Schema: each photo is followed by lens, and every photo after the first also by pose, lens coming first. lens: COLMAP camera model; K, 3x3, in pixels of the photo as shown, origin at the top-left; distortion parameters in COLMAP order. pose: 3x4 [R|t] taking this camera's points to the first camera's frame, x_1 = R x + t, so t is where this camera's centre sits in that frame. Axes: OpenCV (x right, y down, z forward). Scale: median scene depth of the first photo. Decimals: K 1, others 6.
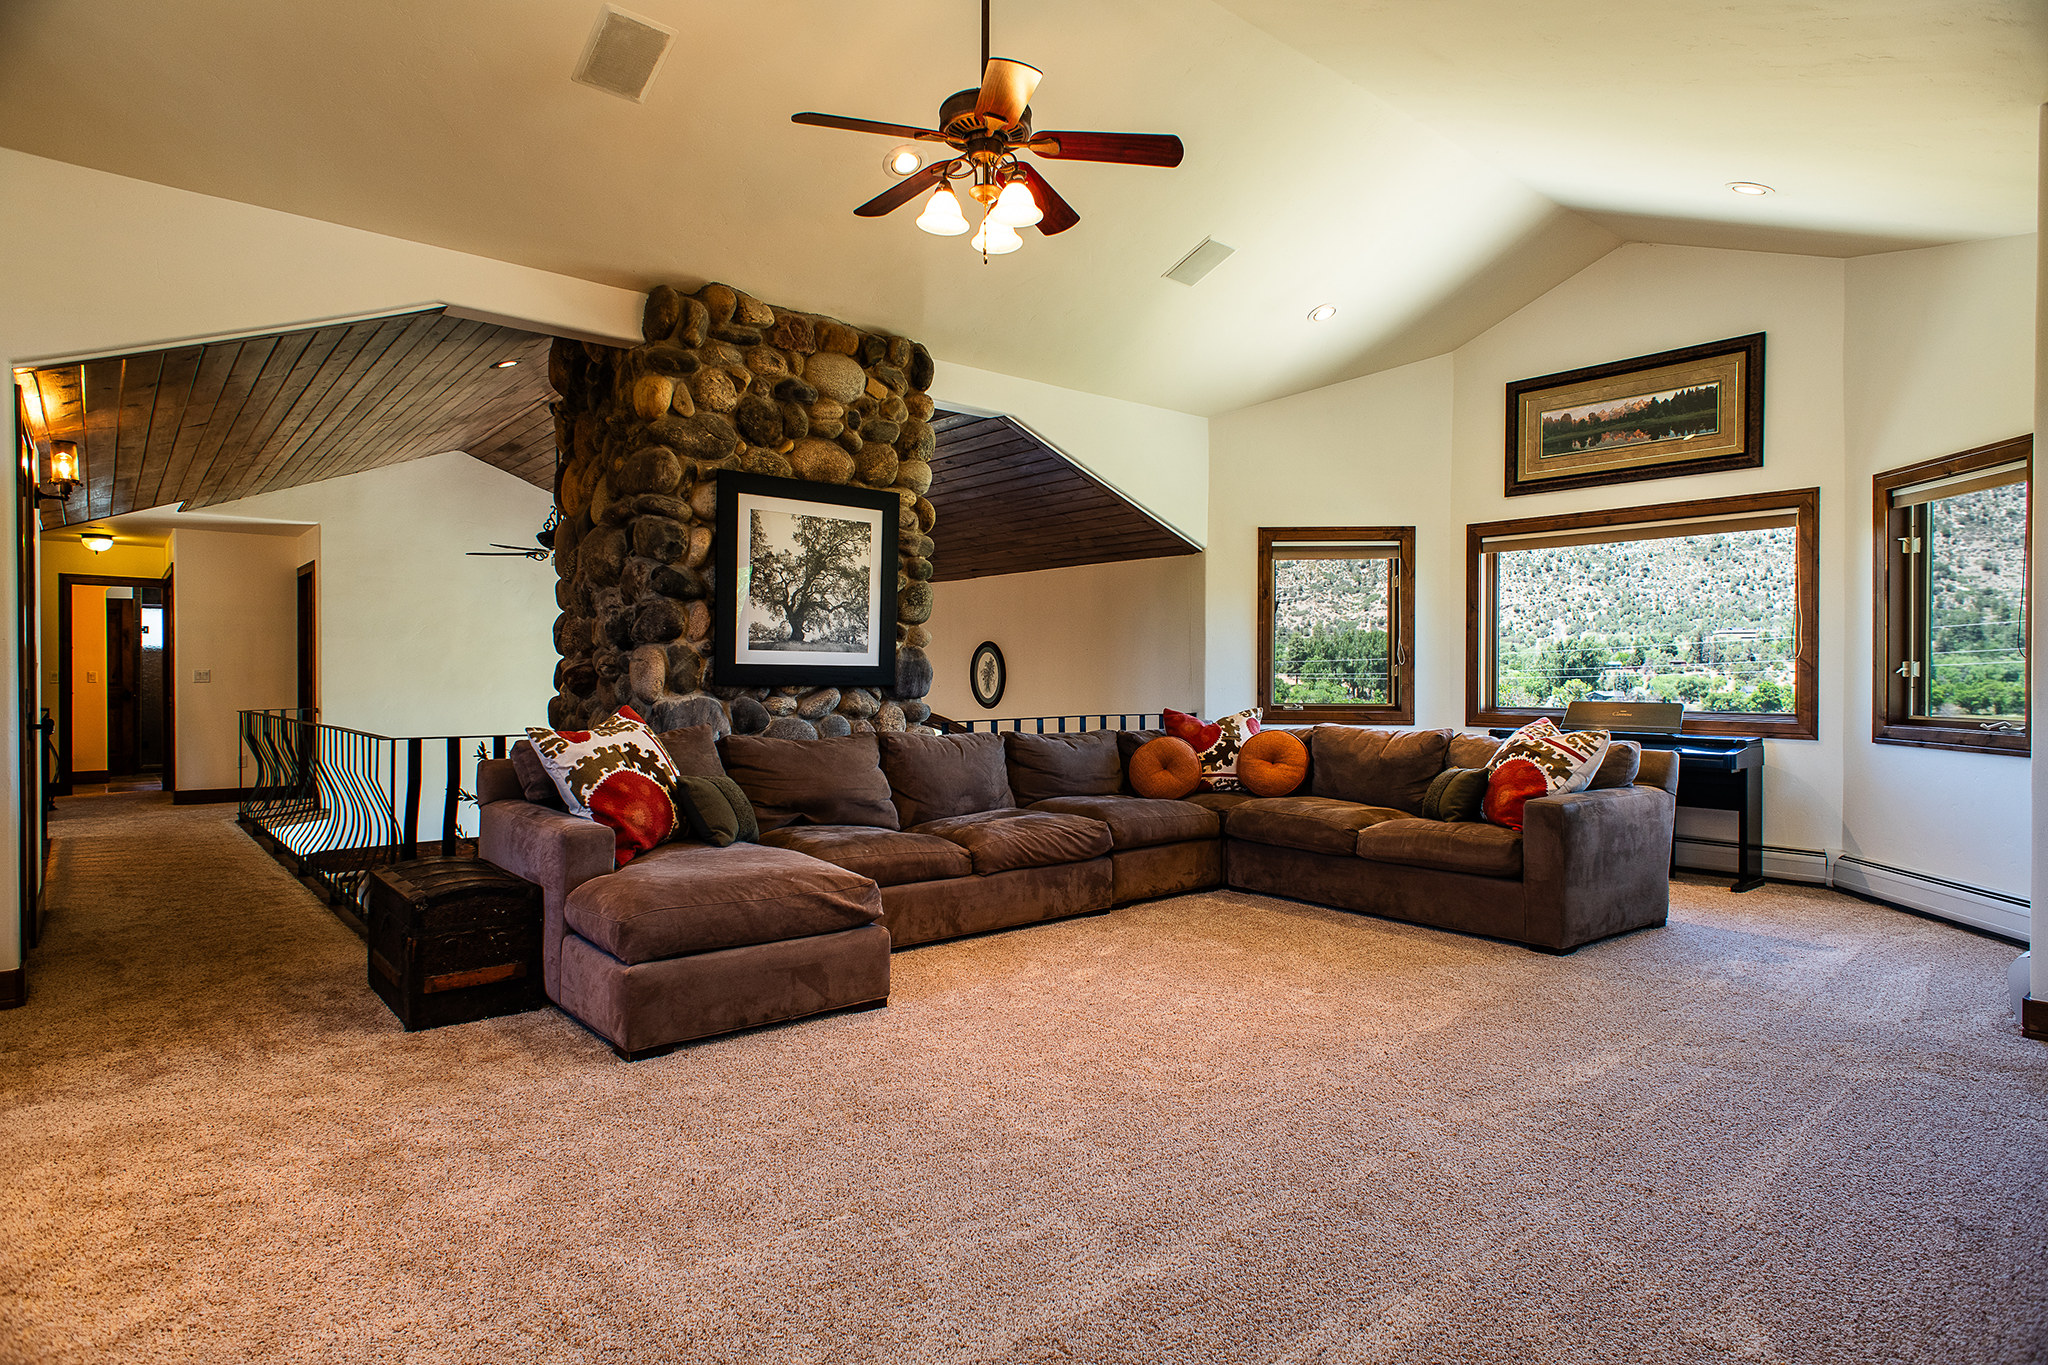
lens RADIAL K [[1120.5, 0, 1029.6], [0, 1120.5, 694.3], [0, 0, 1]] dist [0.007702, -0.000848]
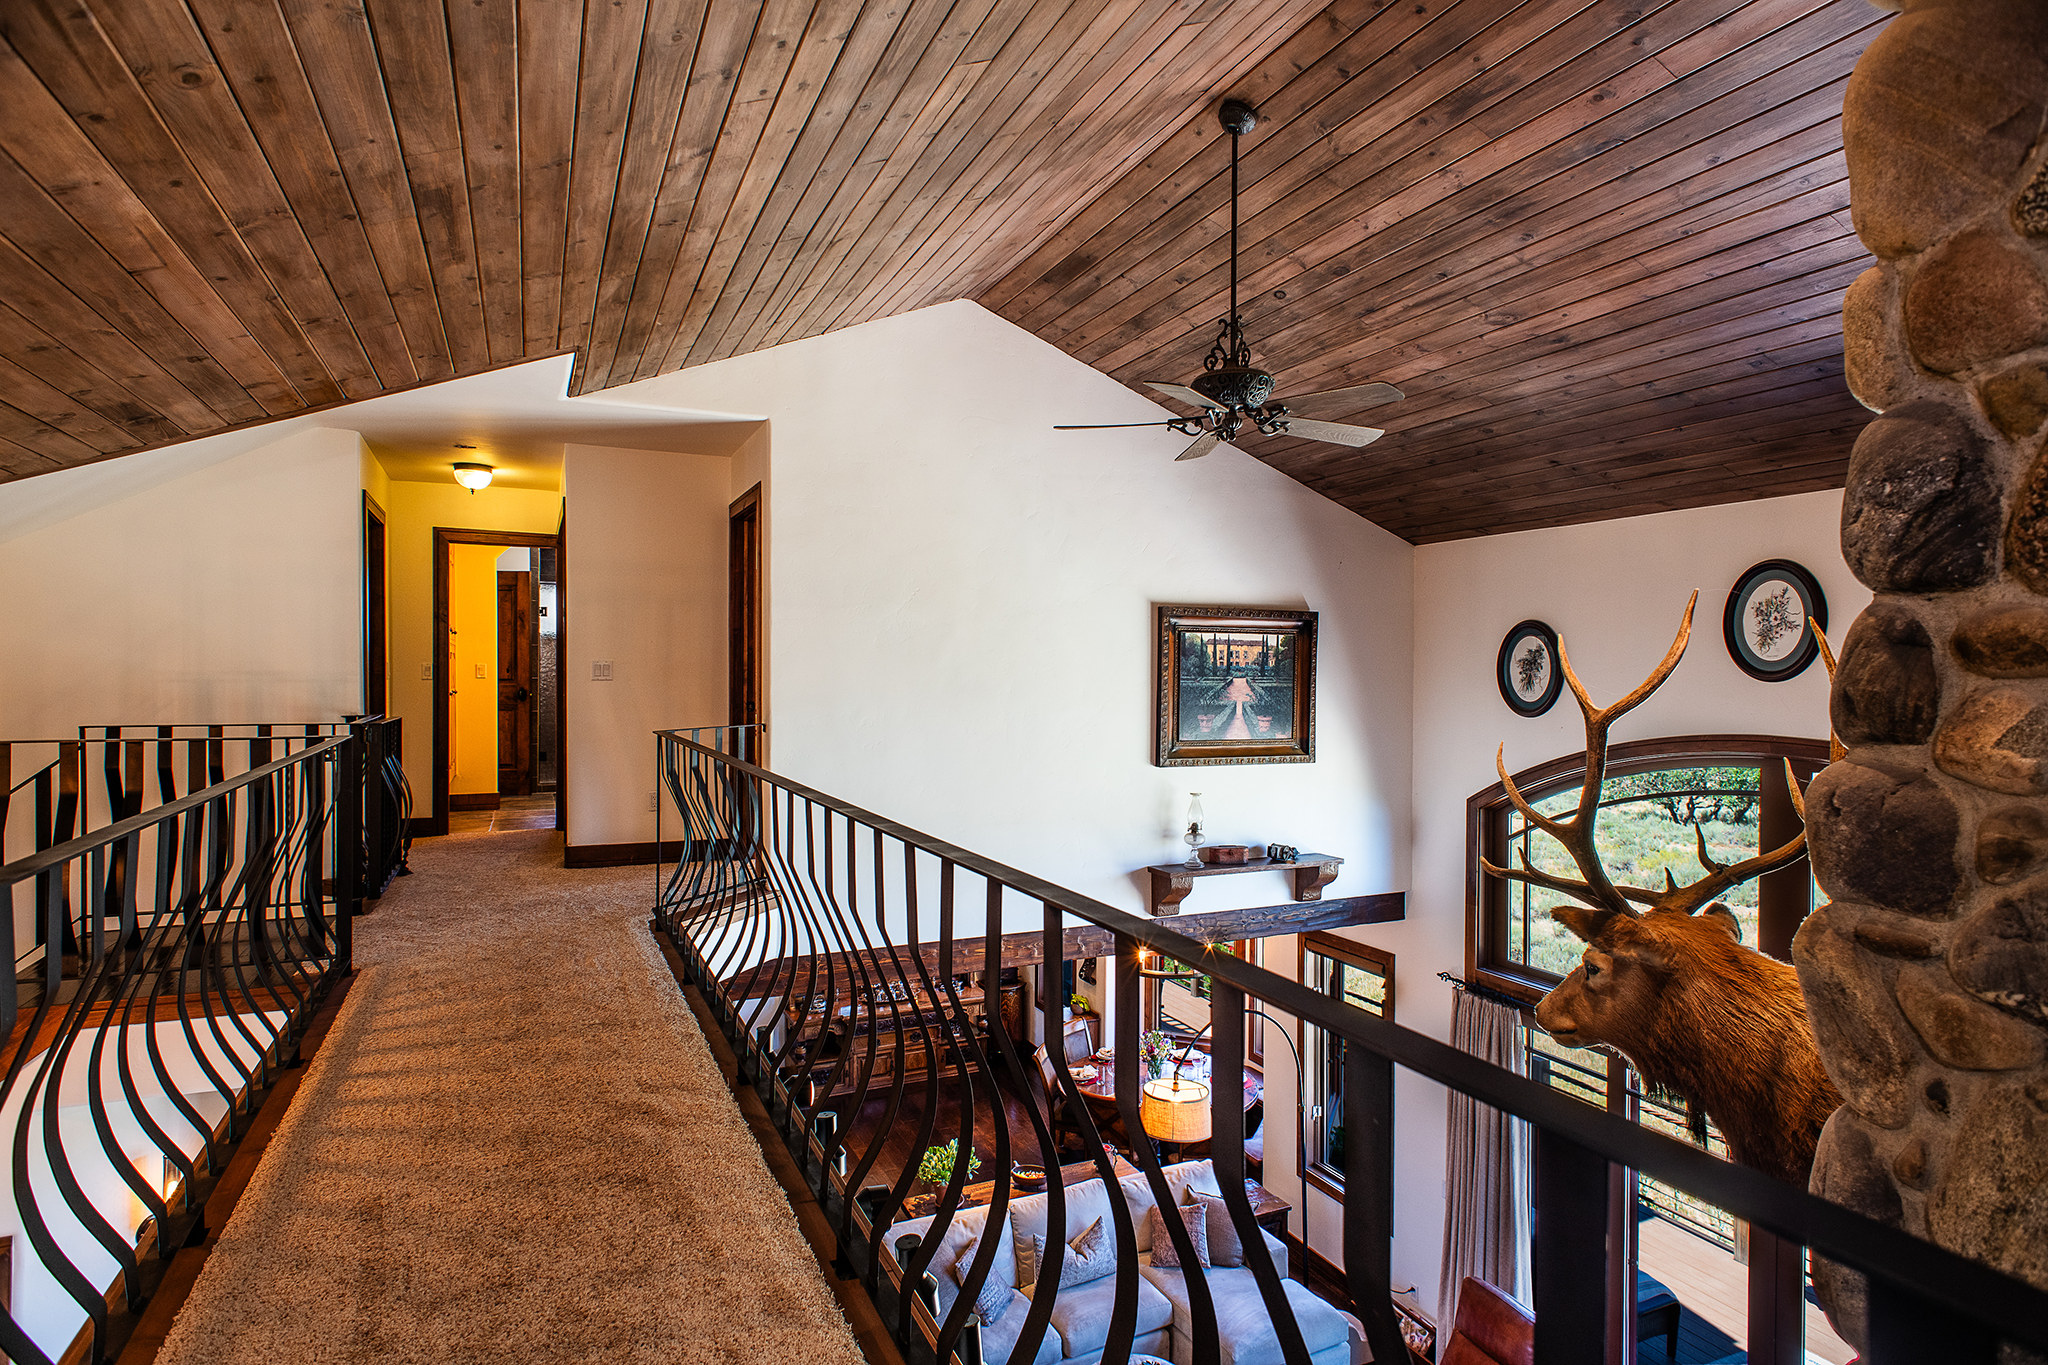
lens RADIAL K [[1120.5, 0, 1020.9], [0, 1120.5, 676.0], [0, 0, 1]] dist [0.007702, -0.000848]
pose [[0.961338, 0.001116, -0.275370, -0.299841], [-0.003767, 0.999952, -0.009099, -0.007336], [0.275346, 0.009785, 0.961295, 0.409875]]
